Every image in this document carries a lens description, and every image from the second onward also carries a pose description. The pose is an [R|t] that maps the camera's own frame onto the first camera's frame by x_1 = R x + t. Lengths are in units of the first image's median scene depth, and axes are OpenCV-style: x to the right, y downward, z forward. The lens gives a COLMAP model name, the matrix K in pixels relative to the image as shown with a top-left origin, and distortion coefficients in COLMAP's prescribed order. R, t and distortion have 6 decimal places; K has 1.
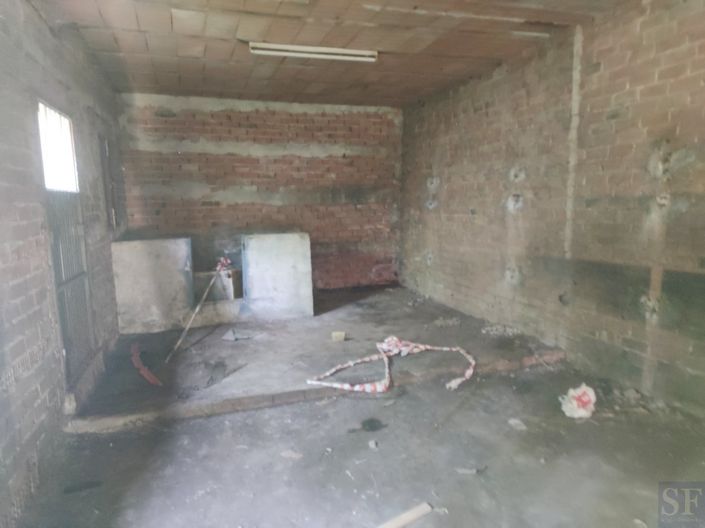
lens RADIAL K [[492.7, 0, 363.4], [0, 492.7, 261.6], [0, 0, 1]] dist [0.038652, -0.003189]
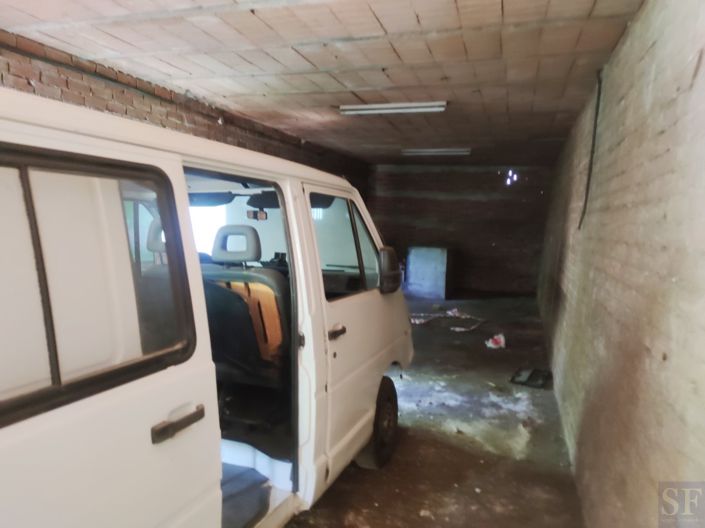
lens RADIAL K [[492.7, 0, 363.4], [0, 492.7, 261.6], [0, 0, 1]] dist [0.038652, -0.003189]
pose [[0.811946, 0.104305, -0.574338, 0.612155], [-0.127759, 0.991805, -0.000494, 0.020955], [0.569580, 0.073778, 0.818618, -0.508965]]
